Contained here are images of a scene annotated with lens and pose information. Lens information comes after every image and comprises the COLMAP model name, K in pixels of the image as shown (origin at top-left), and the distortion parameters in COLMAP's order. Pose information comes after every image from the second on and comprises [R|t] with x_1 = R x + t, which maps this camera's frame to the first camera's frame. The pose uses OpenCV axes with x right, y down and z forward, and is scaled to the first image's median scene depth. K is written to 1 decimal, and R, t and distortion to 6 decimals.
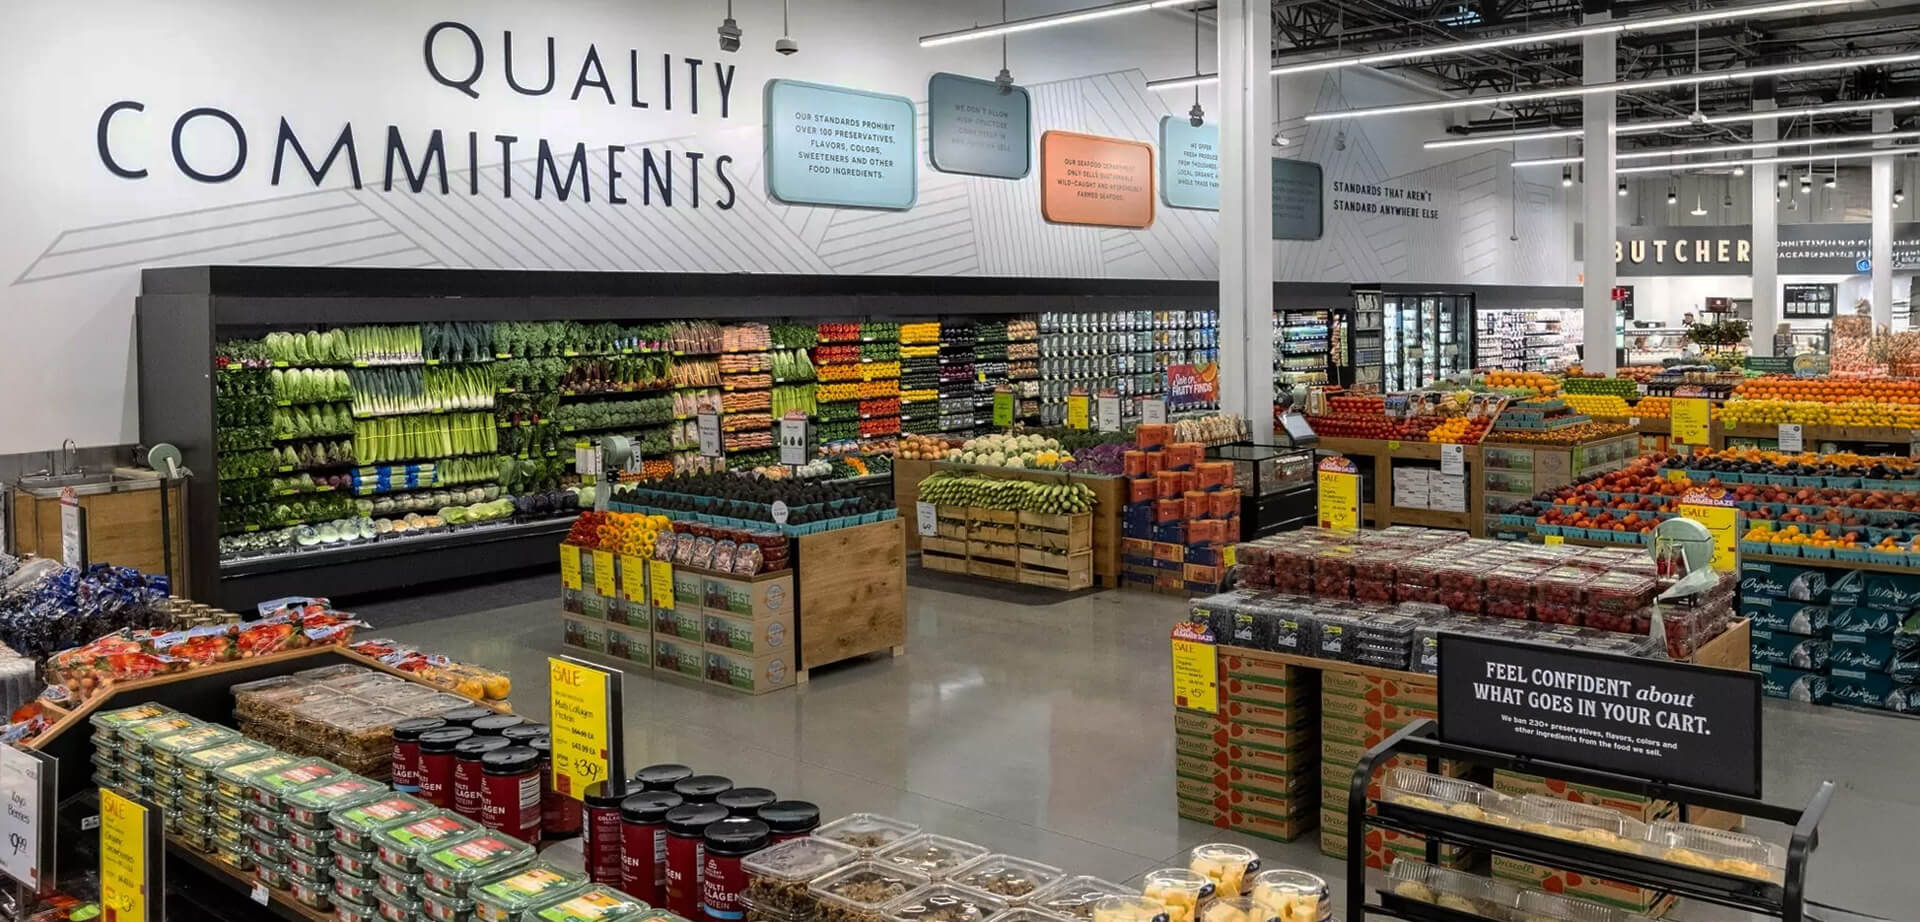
lens RADIAL K [[1492.9, 0, 960.0], [0, 1492.9, 461.0], [0, 0, 1]] dist [0.000071, 0.000102]
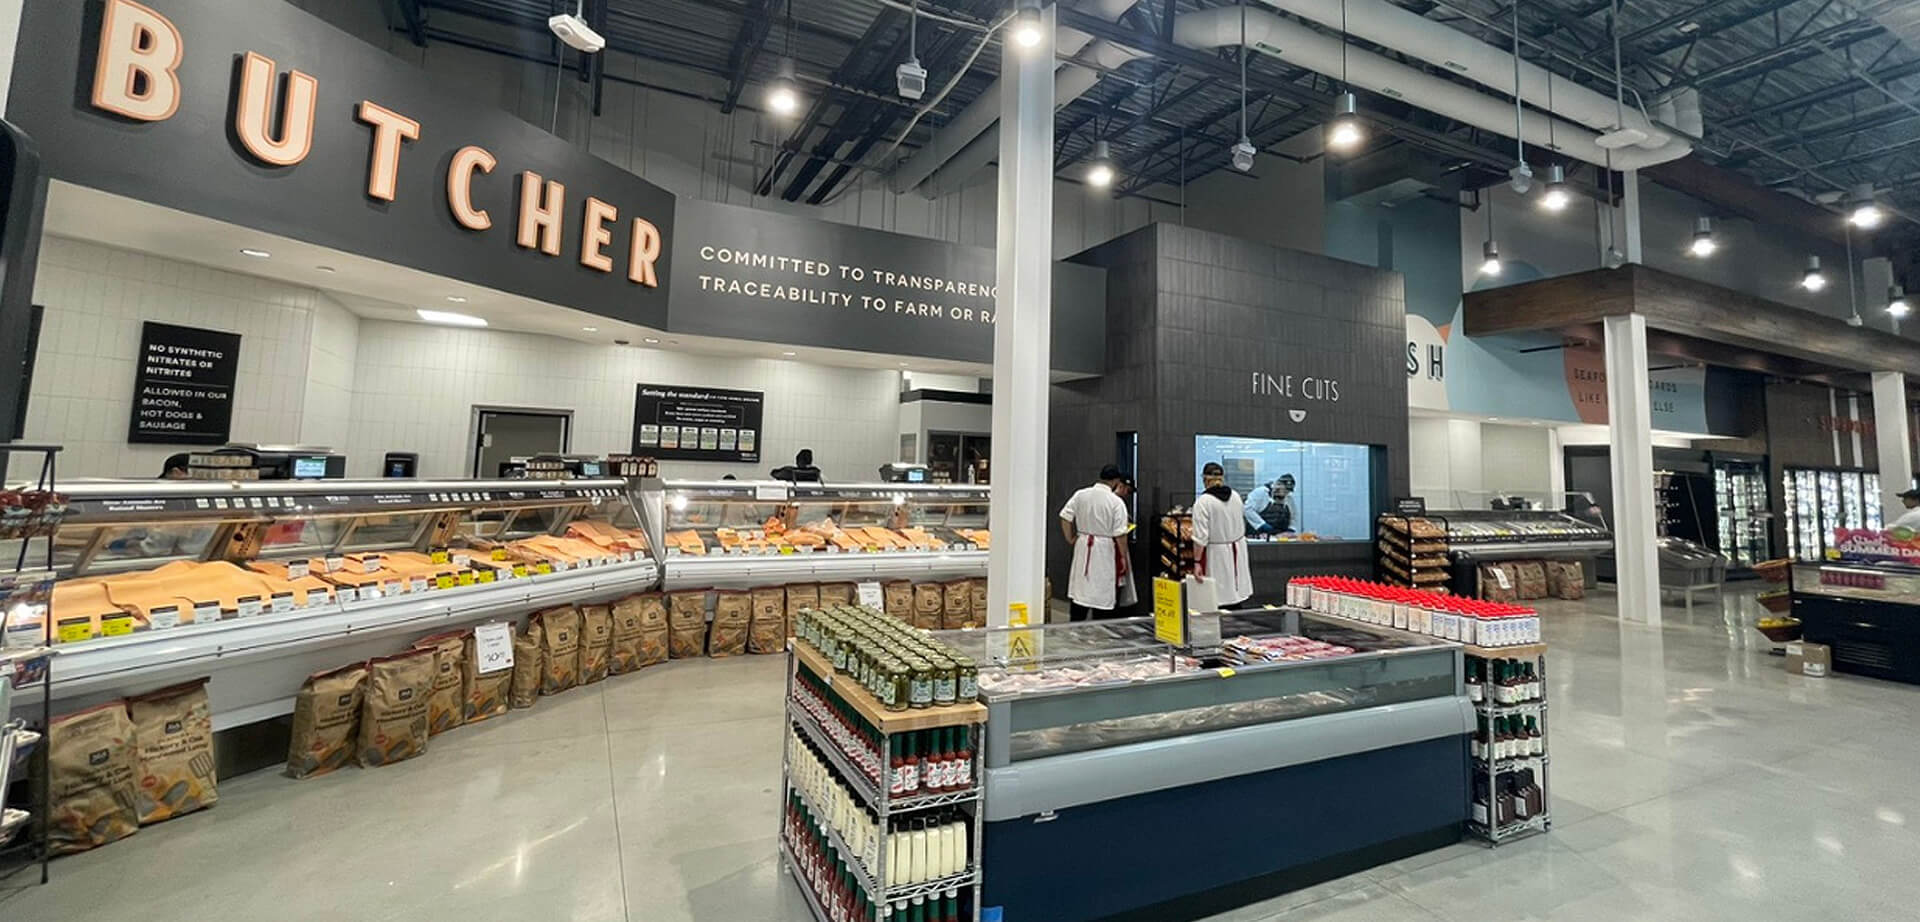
lens RADIAL K [[783.0, 0, 960.2], [0, 783.0, 354.5], [0, 0, 1]] dist [-0.000474, -0.000053]
pose [[0.400525, 0.158224, 0.902522, 0.396738], [0.052358, 0.979417, -0.194941, -0.079836], [-0.914789, 0.125333, 0.383996, 0.869858]]
